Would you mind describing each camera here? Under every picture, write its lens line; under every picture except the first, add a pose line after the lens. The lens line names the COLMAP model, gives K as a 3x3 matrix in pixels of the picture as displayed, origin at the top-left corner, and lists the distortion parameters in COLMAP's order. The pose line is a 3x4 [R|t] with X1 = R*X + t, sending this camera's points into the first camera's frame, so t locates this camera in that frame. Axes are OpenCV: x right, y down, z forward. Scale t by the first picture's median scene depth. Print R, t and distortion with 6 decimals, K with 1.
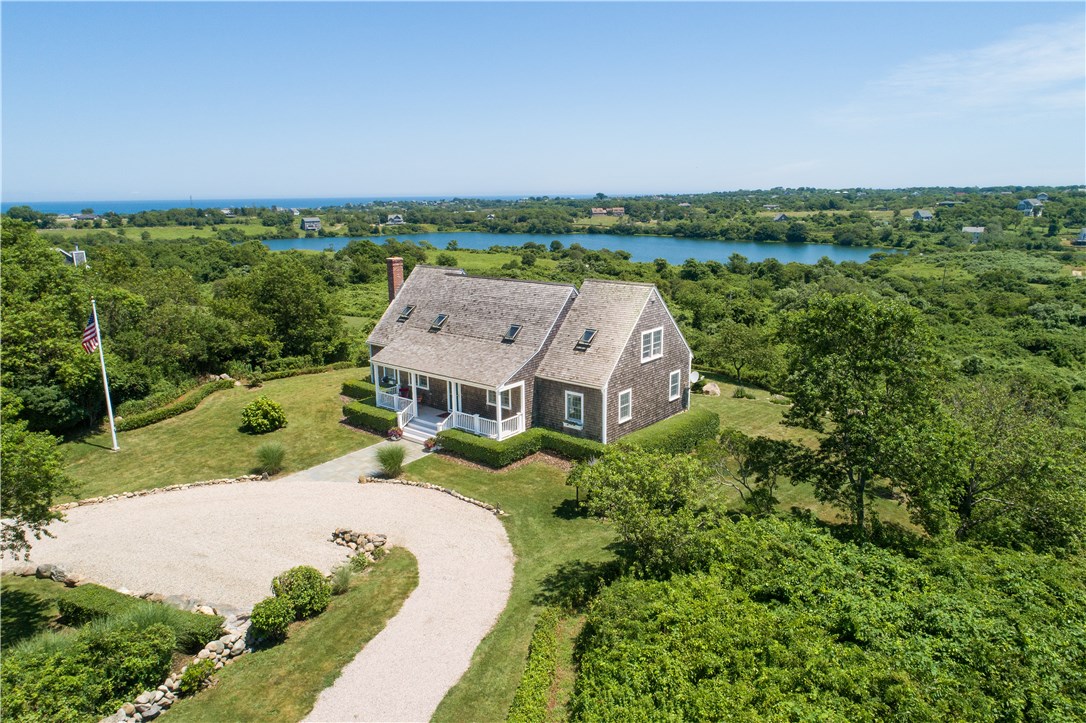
lens RADIAL K [[730.2, 0, 543.7], [0, 730.2, 360.2], [0, 0, 1]] dist [-0.008491, 0.007480]
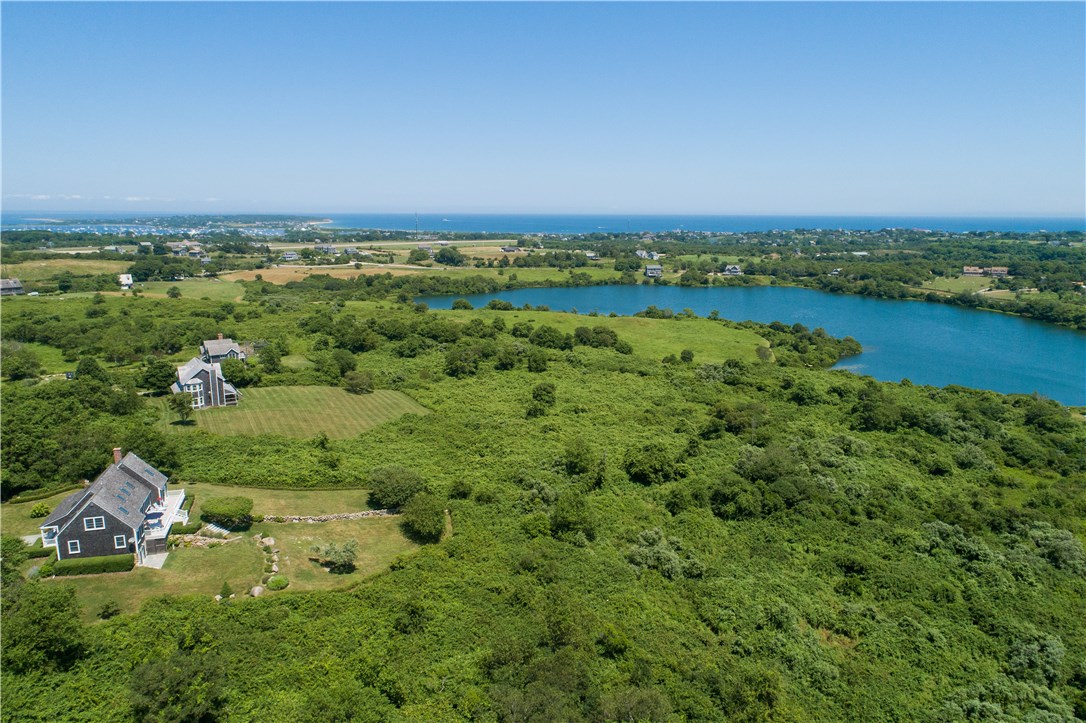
lens RADIAL K [[730.2, 0, 537.4], [0, 730.2, 362.1], [0, 0, 1]] dist [-0.008491, 0.007480]
pose [[0.821811, 0.127611, -0.555286, 0.183484], [-0.137139, 0.990246, 0.024607, -0.056665], [0.553010, 0.055929, 0.831295, -0.013547]]
